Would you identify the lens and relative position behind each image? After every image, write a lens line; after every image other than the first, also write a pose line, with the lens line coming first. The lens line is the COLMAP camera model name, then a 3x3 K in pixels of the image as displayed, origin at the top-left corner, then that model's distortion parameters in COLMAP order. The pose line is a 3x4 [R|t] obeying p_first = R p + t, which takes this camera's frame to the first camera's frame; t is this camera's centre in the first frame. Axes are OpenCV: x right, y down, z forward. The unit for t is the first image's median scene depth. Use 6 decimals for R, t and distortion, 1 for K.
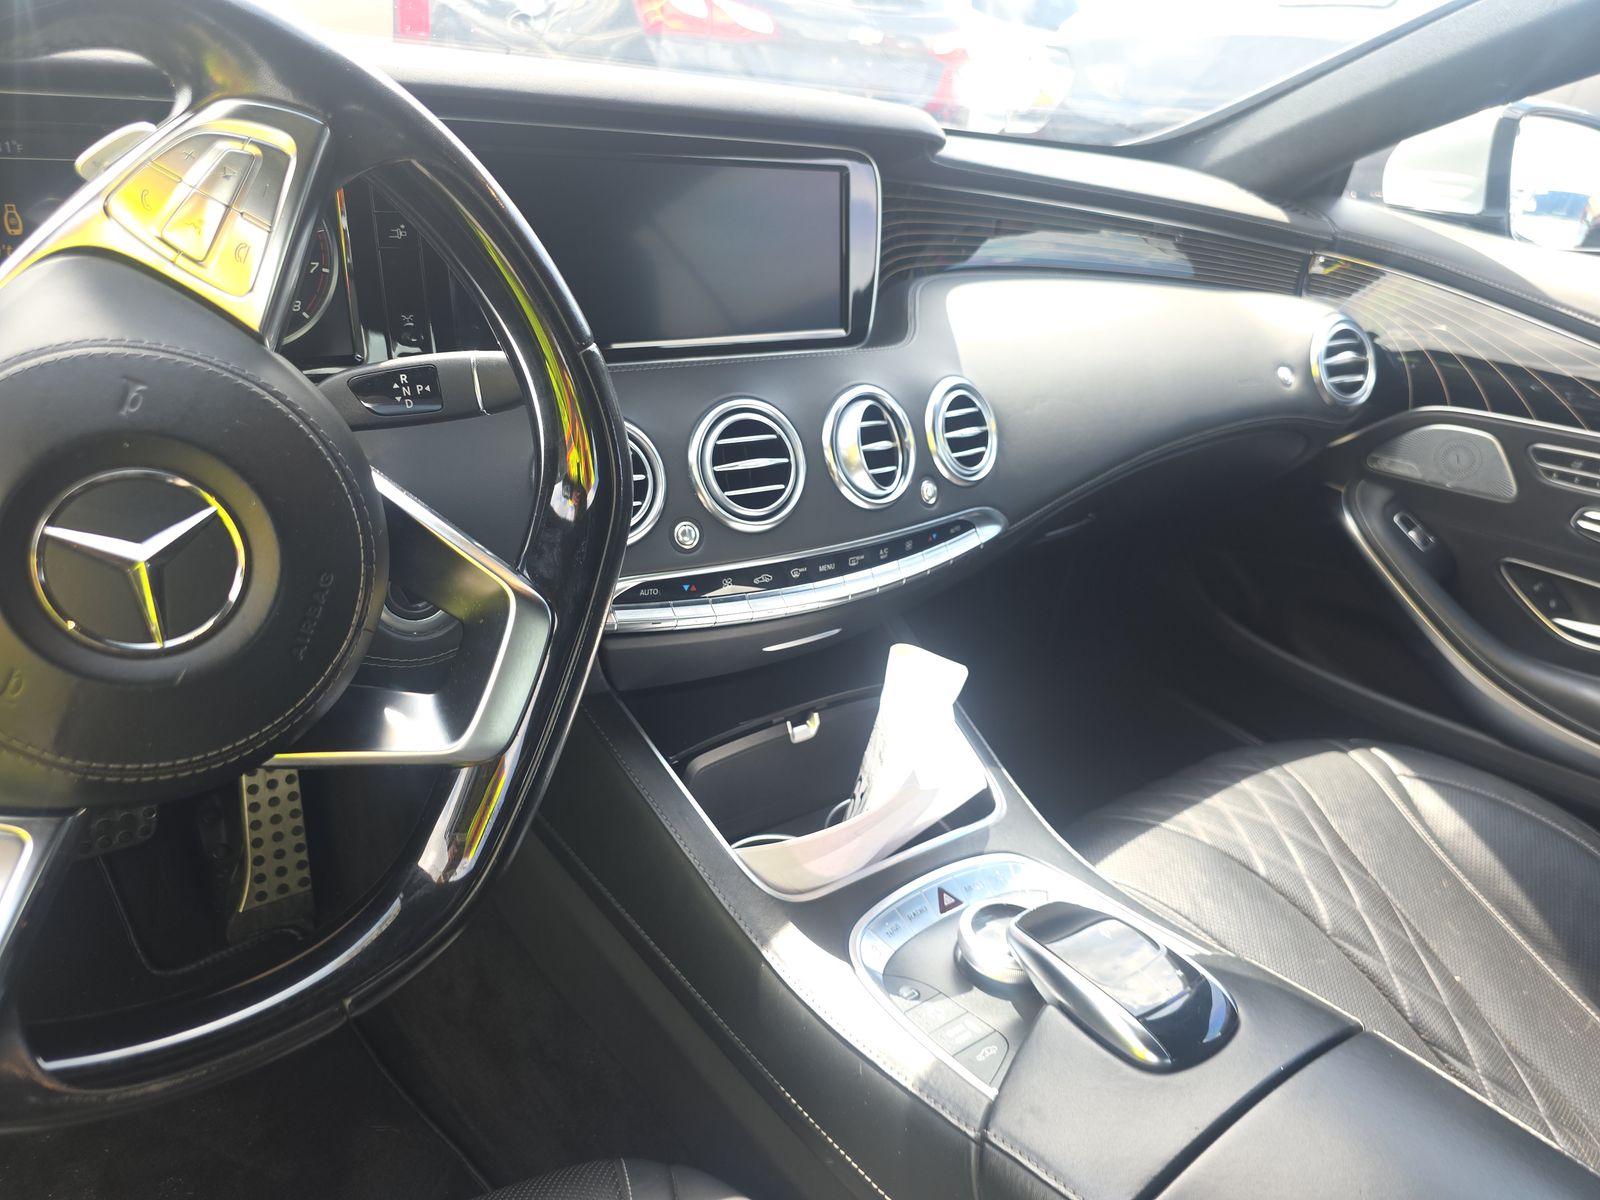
lens RADIAL K [[1112.8, 0, 780.0], [0, 1112.8, 620.5], [0, 0, 1]] dist [0.054268, -0.060029]
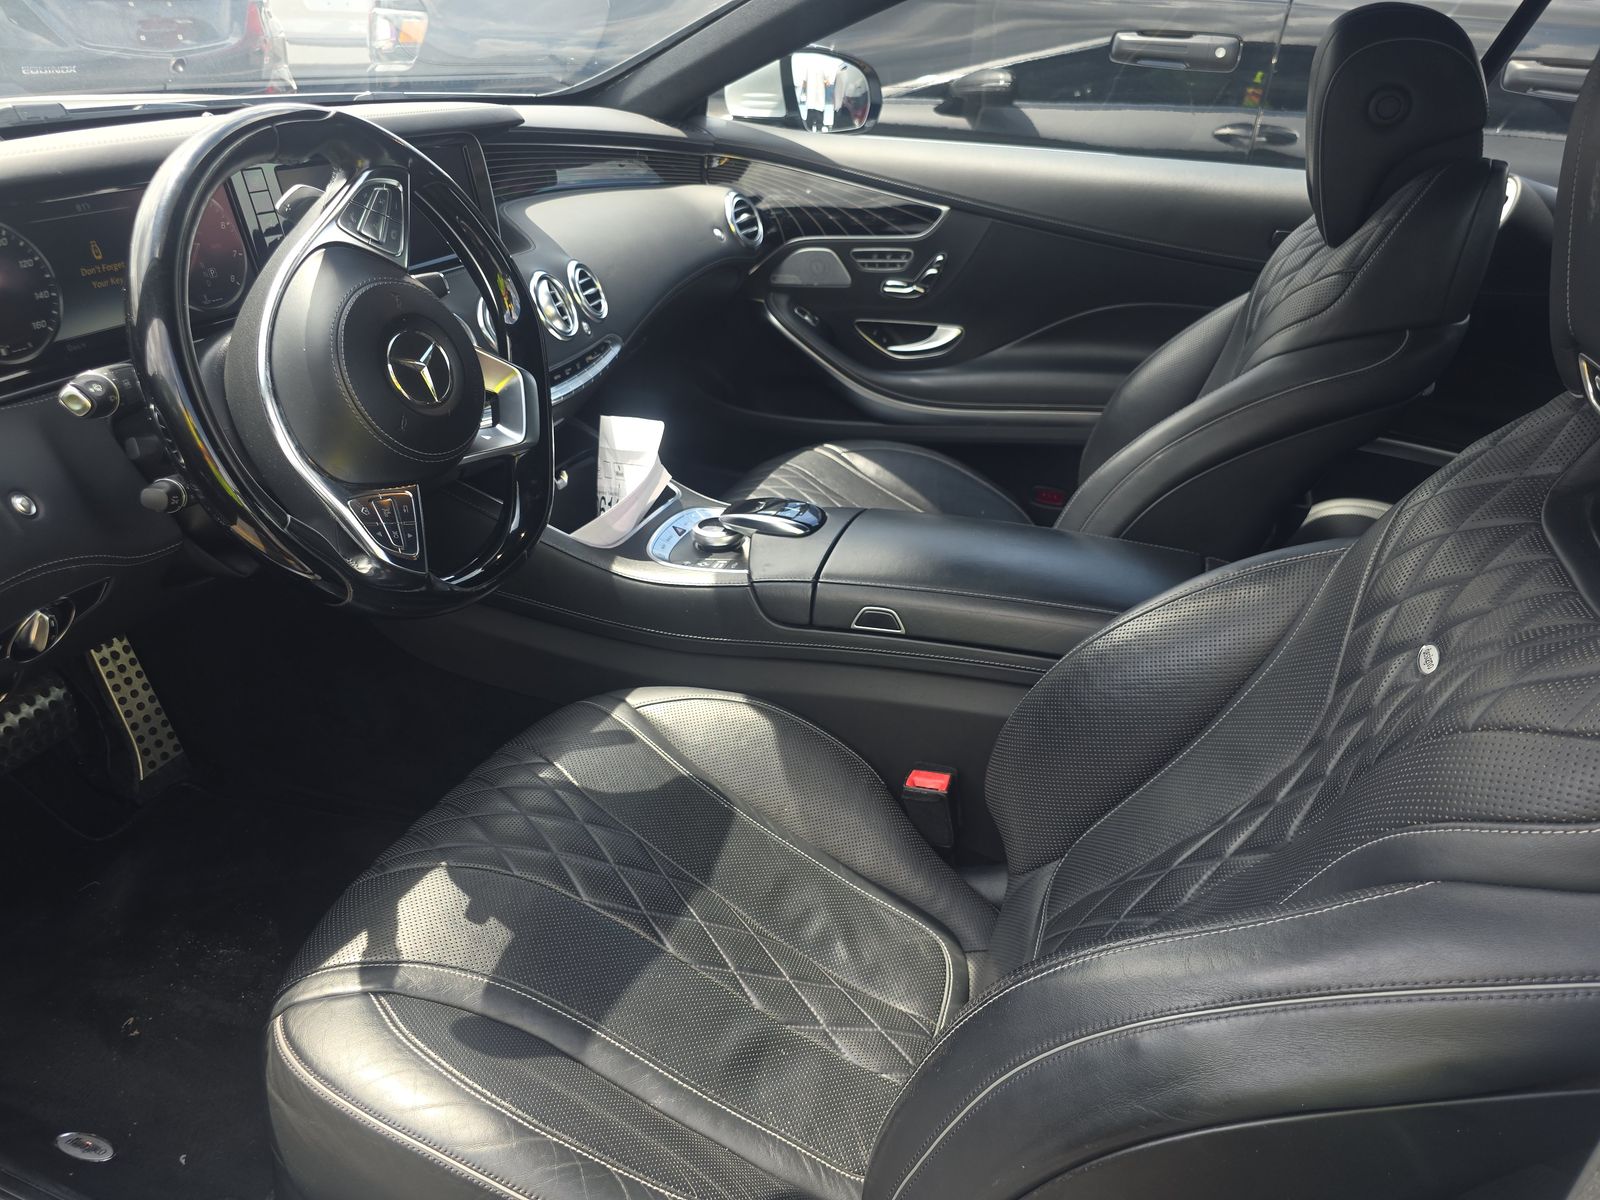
lens RADIAL K [[1112.8, 0, 780.0], [0, 1112.8, 620.5], [0, 0, 1]] dist [0.054268, -0.060029]
pose [[0.837407, -0.318587, 0.444130, -0.377181], [0.285233, 0.947863, 0.142120, 0.109861], [-0.466252, 0.007668, 0.884619, -0.479272]]
